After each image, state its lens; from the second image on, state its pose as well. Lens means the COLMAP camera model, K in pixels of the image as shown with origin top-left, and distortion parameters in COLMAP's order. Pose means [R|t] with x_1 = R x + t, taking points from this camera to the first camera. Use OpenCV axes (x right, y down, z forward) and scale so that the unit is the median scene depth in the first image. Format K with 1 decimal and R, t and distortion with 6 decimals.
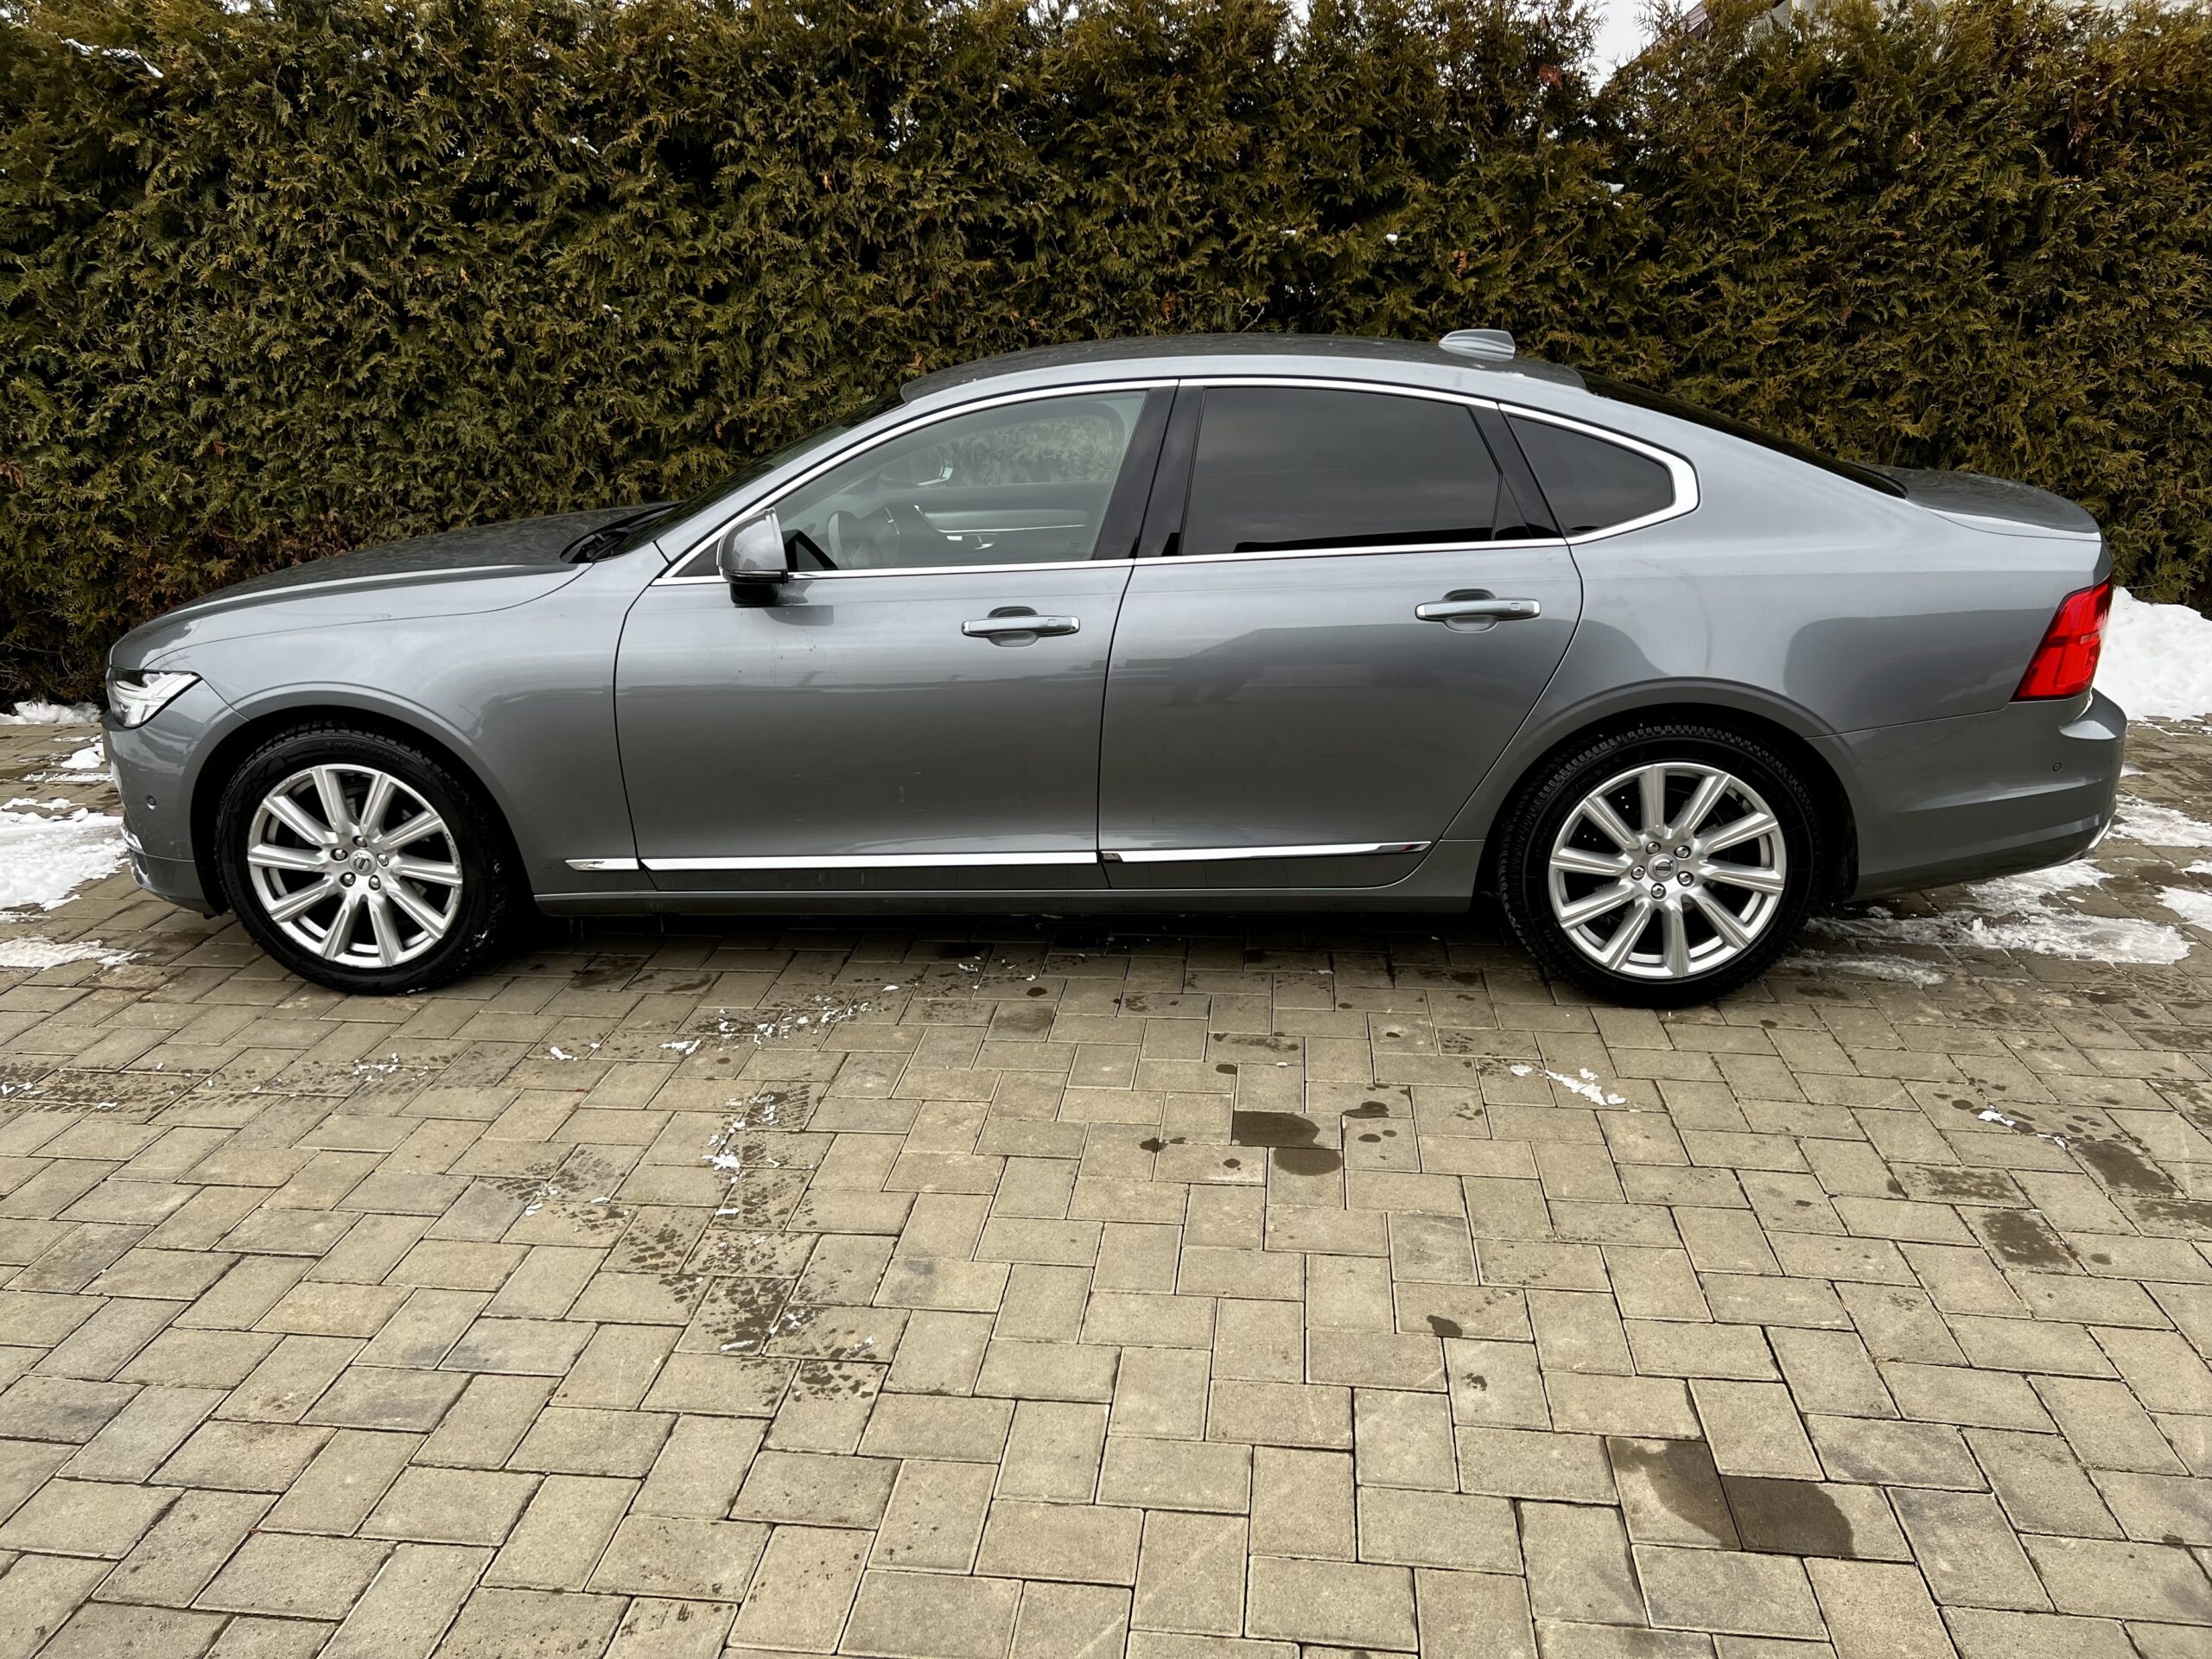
lens RADIAL K [[1718.8, 0, 1108.2], [0, 1718.8, 831.6], [0, 0, 1]] dist [0.046920, -0.059137]
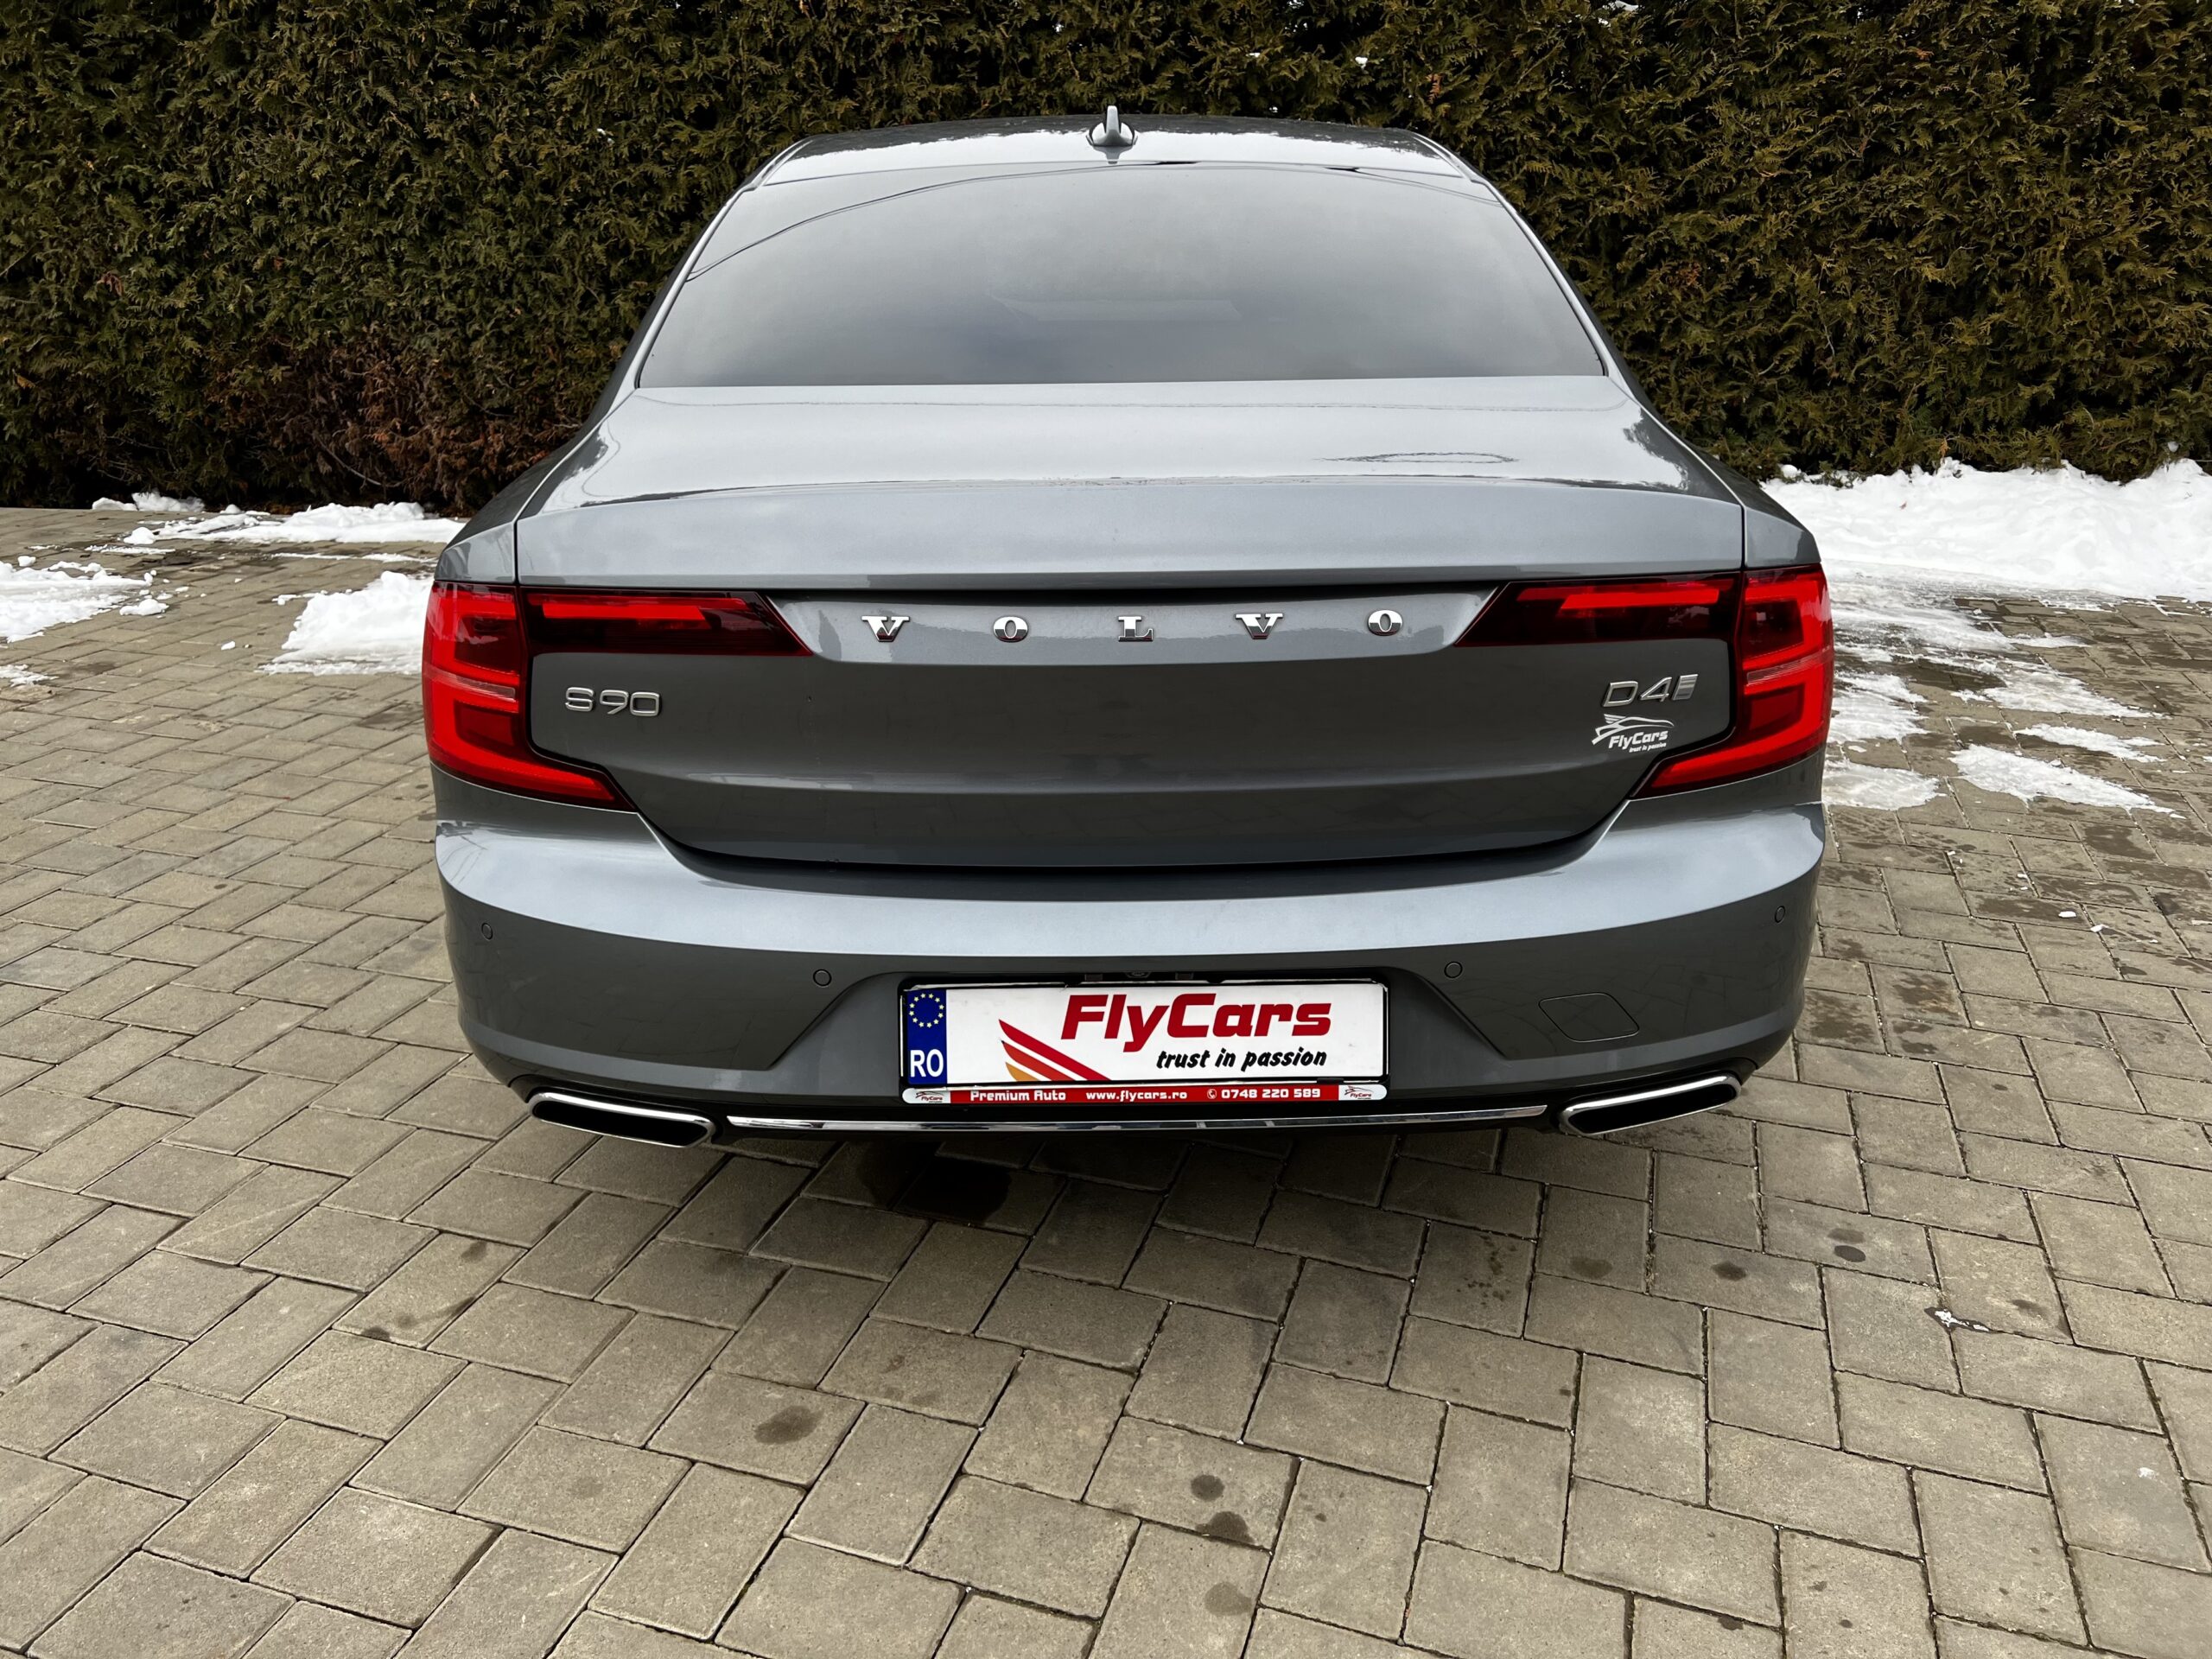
lens RADIAL K [[1718.8, 0, 1098.8], [0, 1718.8, 830.2], [0, 0, 1]] dist [0.046920, -0.059137]
pose [[0.979644, 0.076523, -0.185587, 0.232530], [-0.066442, 0.995988, 0.059950, 0.037866], [0.189430, -0.046399, 0.980797, -0.000483]]
